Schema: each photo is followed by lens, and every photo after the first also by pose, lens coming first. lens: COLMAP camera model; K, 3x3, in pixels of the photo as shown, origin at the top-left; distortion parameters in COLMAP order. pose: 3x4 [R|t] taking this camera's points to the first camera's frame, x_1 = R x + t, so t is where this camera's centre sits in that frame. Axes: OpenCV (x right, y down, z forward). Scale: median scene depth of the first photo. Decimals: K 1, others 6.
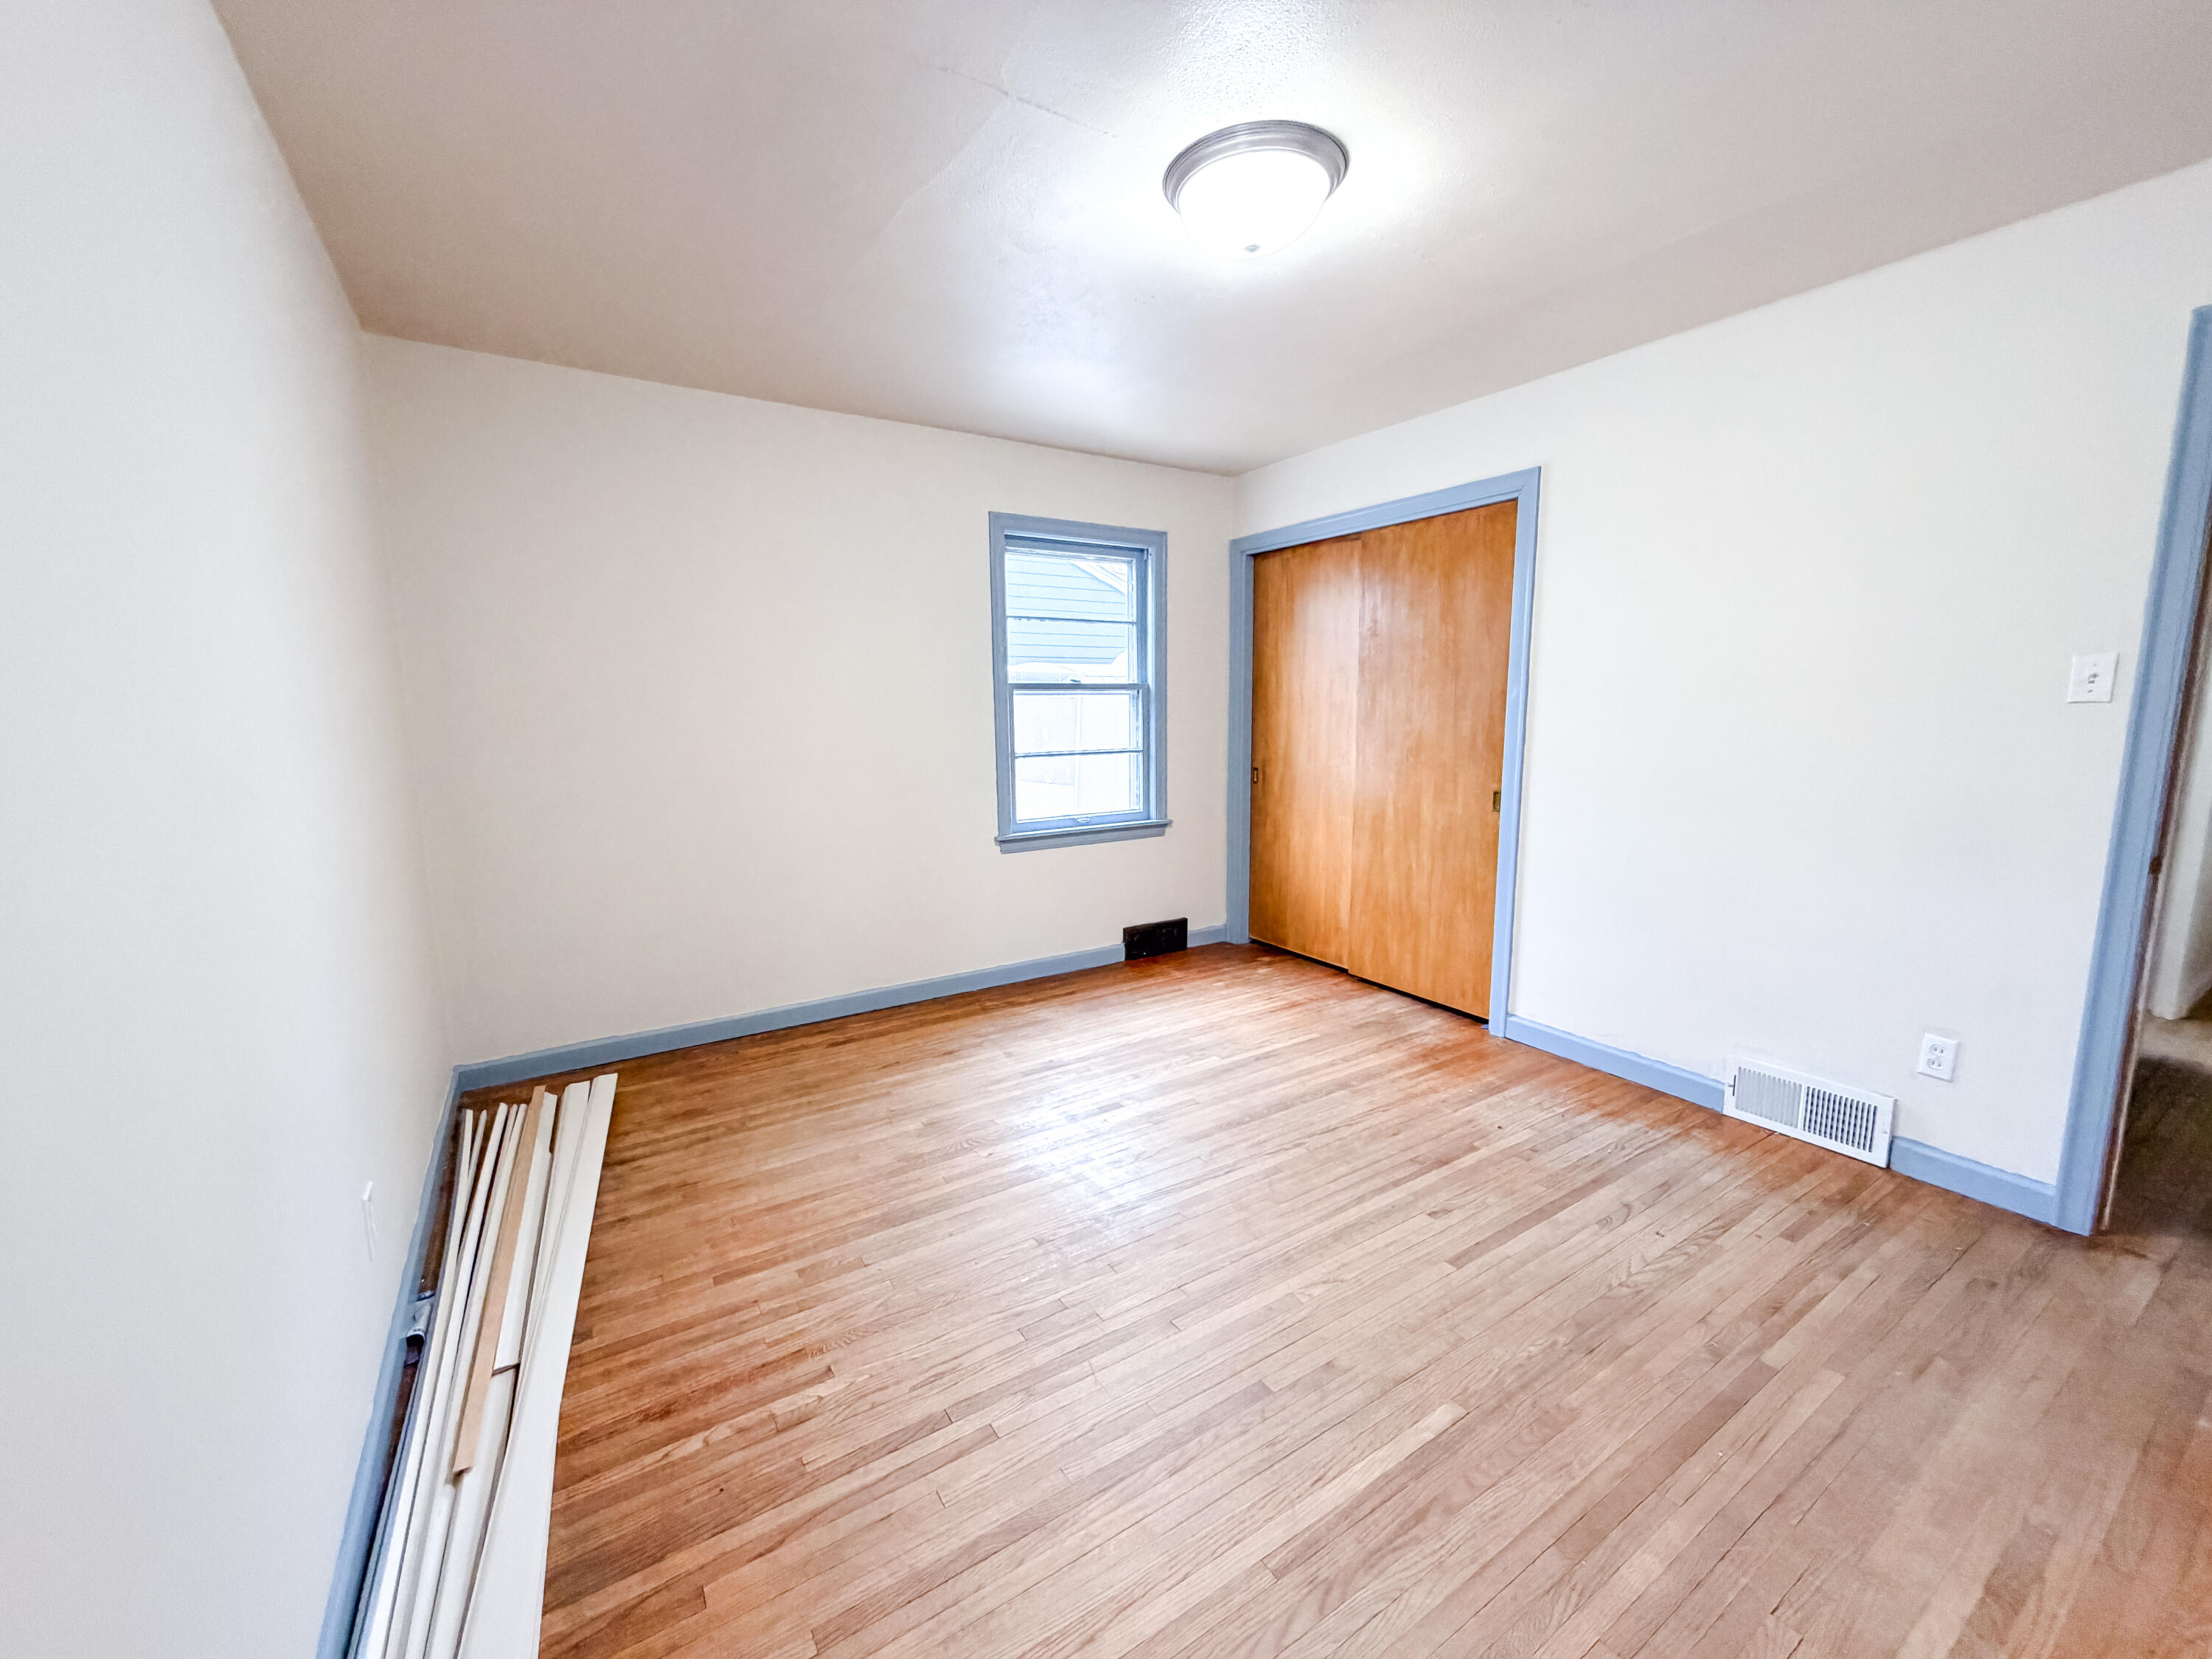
lens RADIAL K [[880.6, 0, 1100.0], [0, 880.6, 831.9], [0, 0, 1]] dist [0.000913, 0.000191]
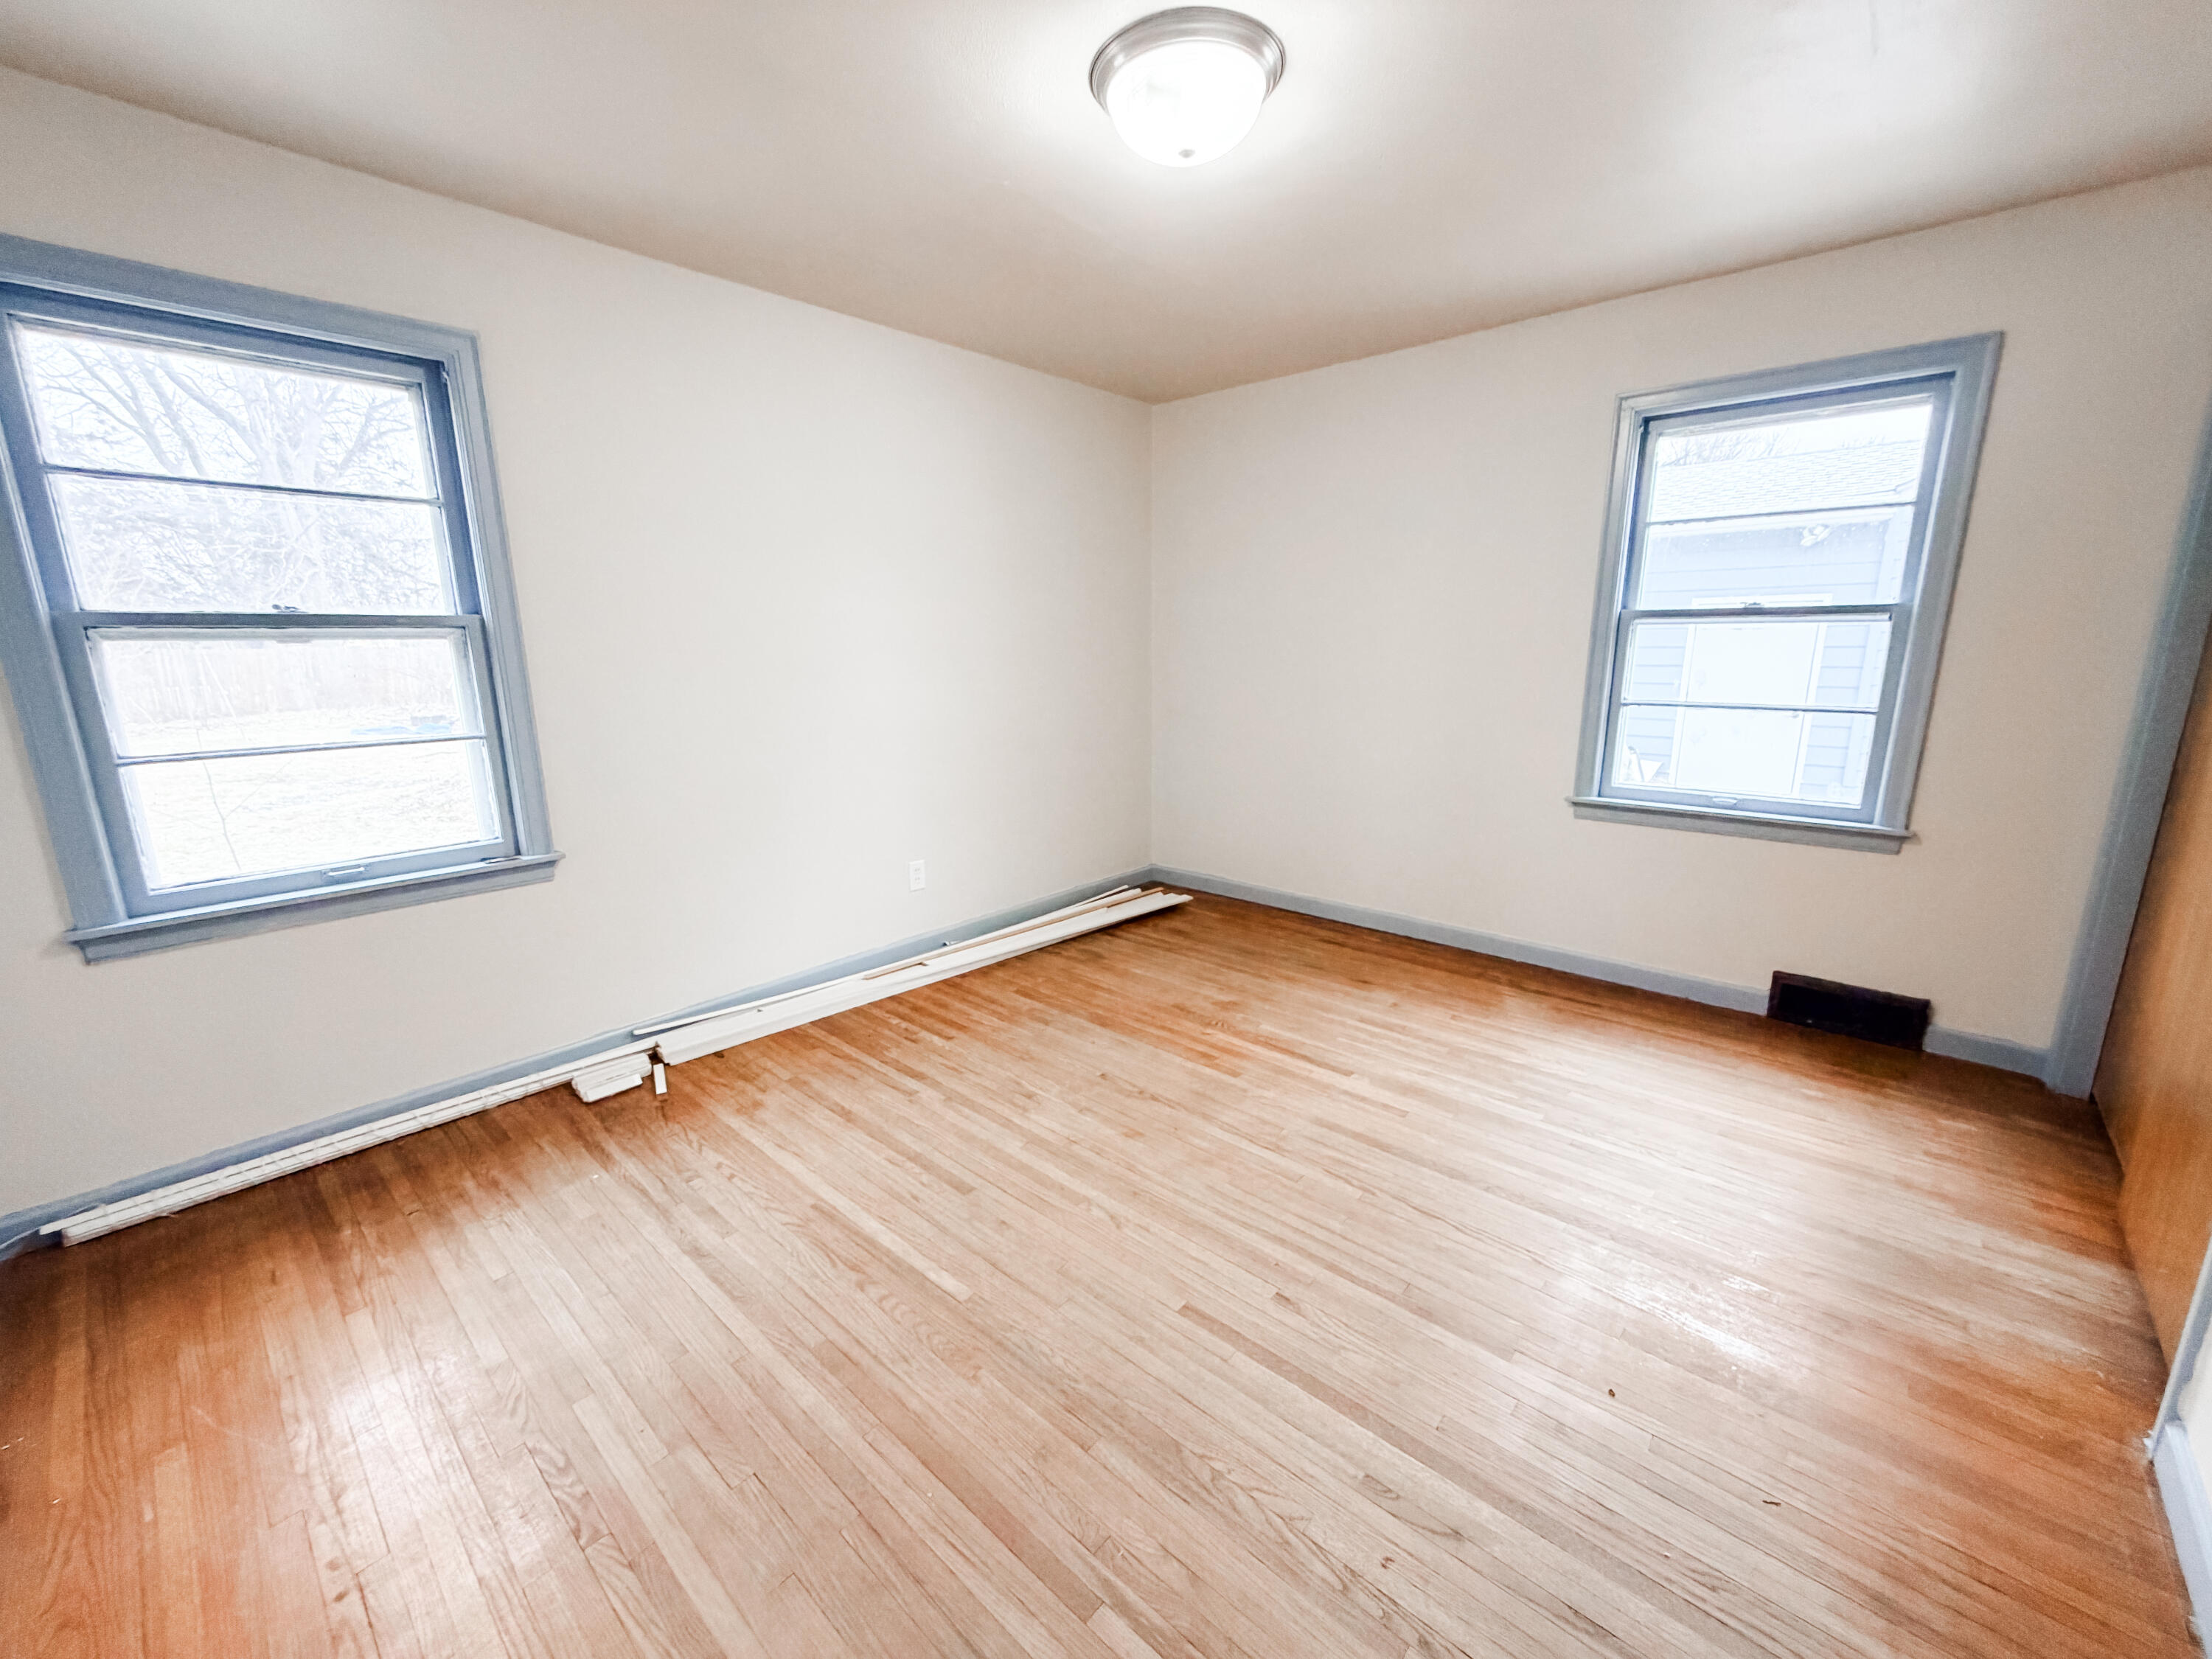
lens RADIAL K [[880.6, 0, 1100.0], [0, 880.6, 831.9], [0, 0, 1]] dist [0.000913, 0.000191]
pose [[0.266336, 0.213992, -0.939826, 0.827940], [-0.134756, 0.973735, 0.183525, -0.081999], [0.954414, 0.077768, 0.288177, 0.486297]]
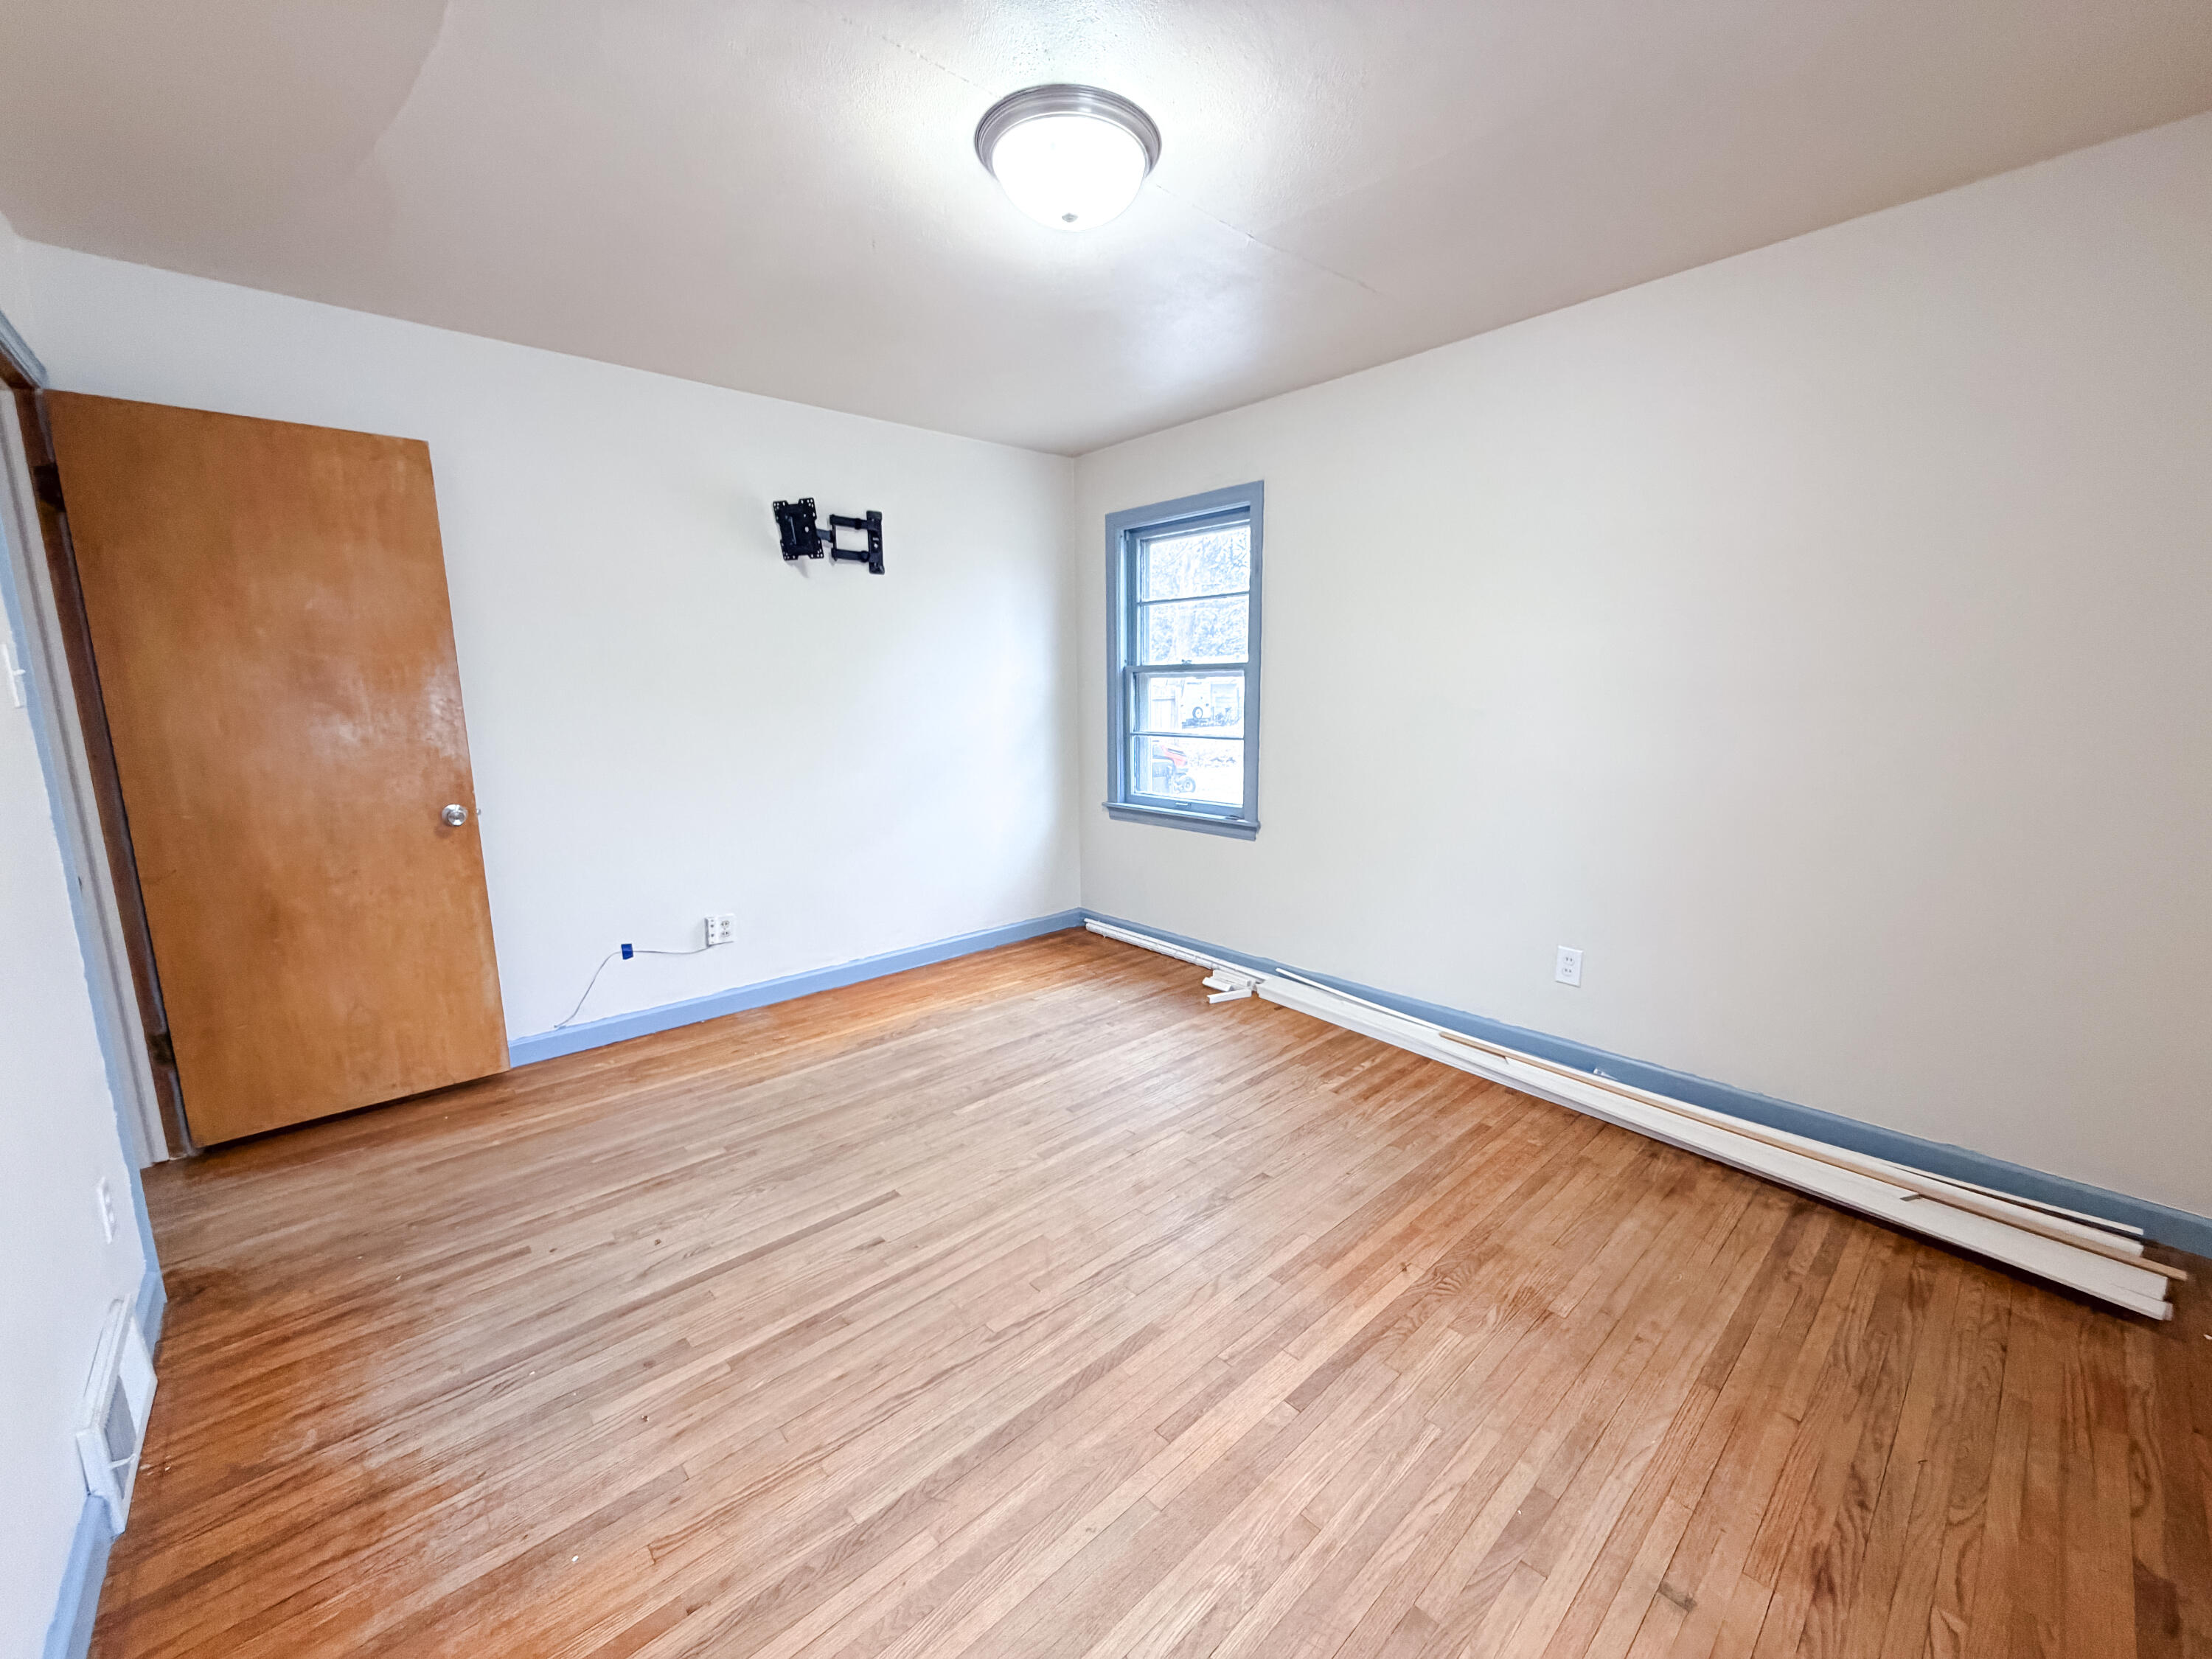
lens RADIAL K [[880.6, 0, 1100.0], [0, 880.6, 831.9], [0, 0, 1]] dist [0.000913, 0.000191]
pose [[-0.985947, 0.047755, -0.160085, 0.230194], [-0.004192, 0.950895, 0.309484, -0.221112], [0.167003, 0.305806, -0.937333, 1.484309]]
